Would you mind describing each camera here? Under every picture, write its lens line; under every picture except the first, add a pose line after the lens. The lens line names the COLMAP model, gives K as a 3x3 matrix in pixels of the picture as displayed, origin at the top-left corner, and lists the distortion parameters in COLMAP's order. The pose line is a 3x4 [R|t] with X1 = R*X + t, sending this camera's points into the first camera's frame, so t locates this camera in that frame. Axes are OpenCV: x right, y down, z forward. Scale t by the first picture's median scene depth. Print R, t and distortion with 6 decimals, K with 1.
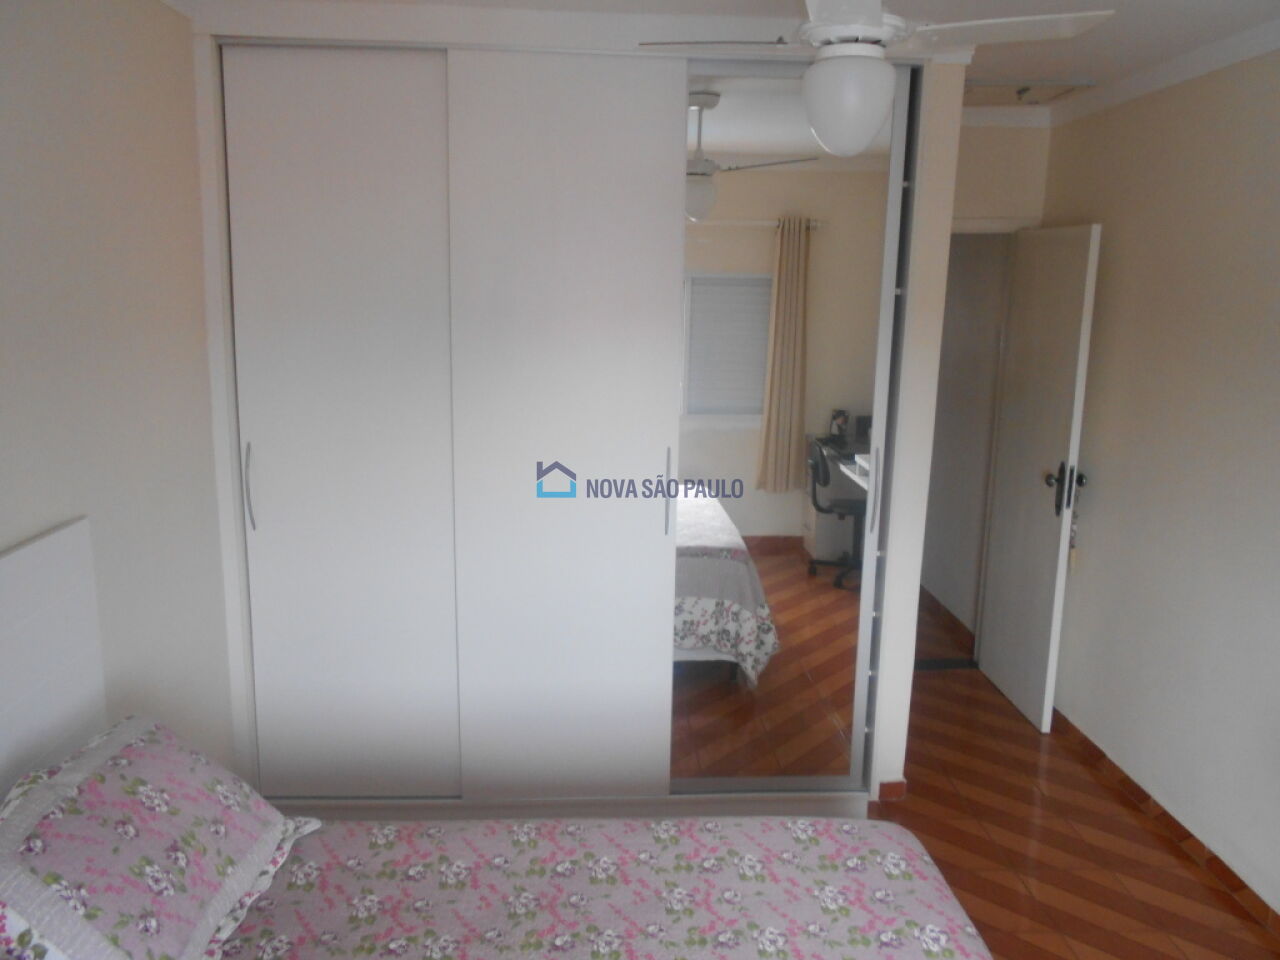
lens RADIAL K [[1003.0, 0, 644.0], [0, 1003.0, 480.1], [0, 0, 1]] dist [-0.035166, -0.007550]
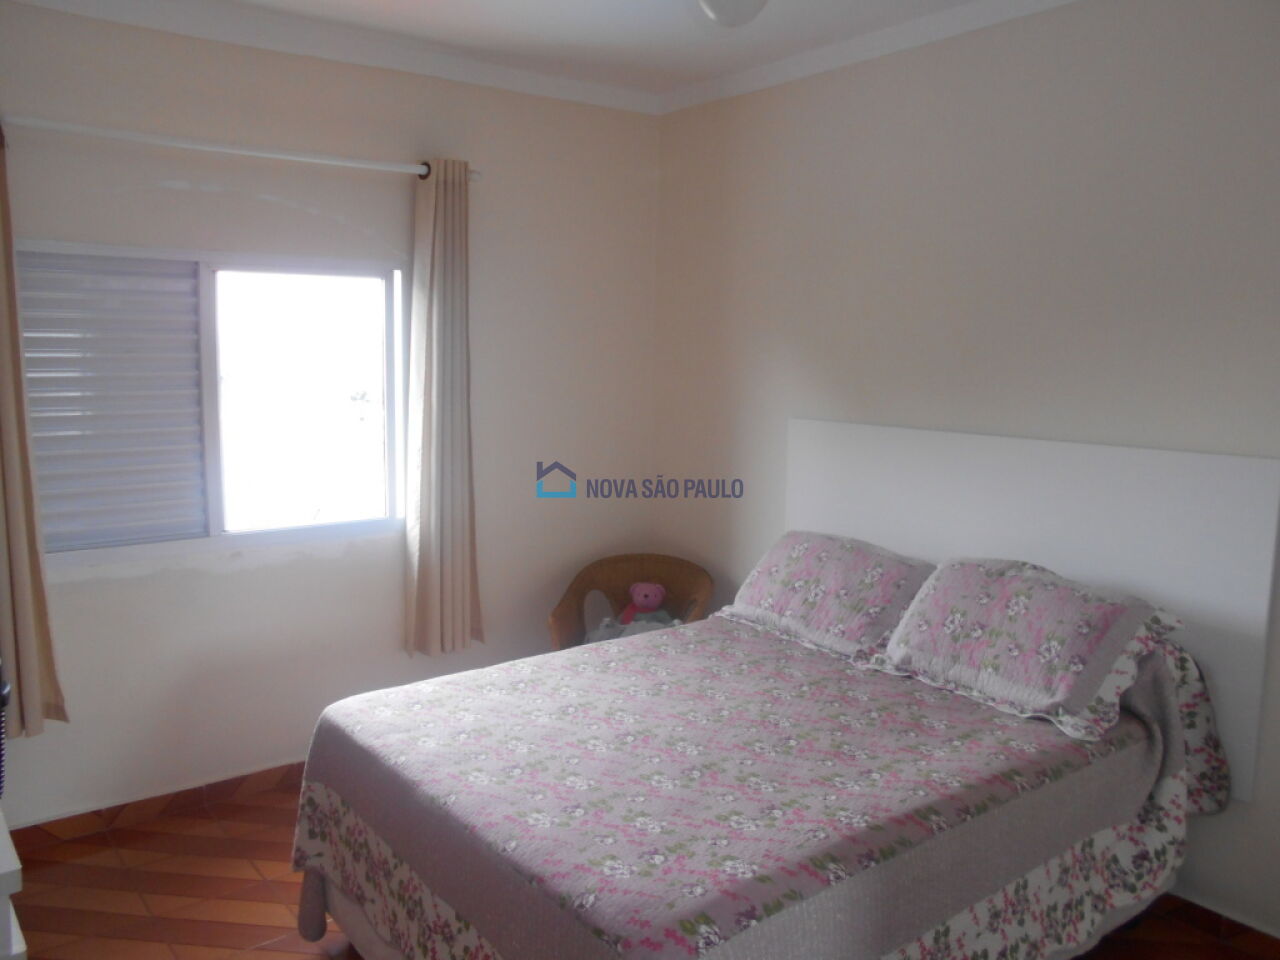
lens RADIAL K [[1003.0, 0, 642.9], [0, 1003.0, 478.9], [0, 0, 1]] dist [-0.035166, -0.007550]
pose [[-0.807194, 0.054631, -0.587753, 0.763576], [-0.140081, 0.949536, 0.280639, -0.179998], [0.573424, 0.308863, -0.758807, 1.665491]]
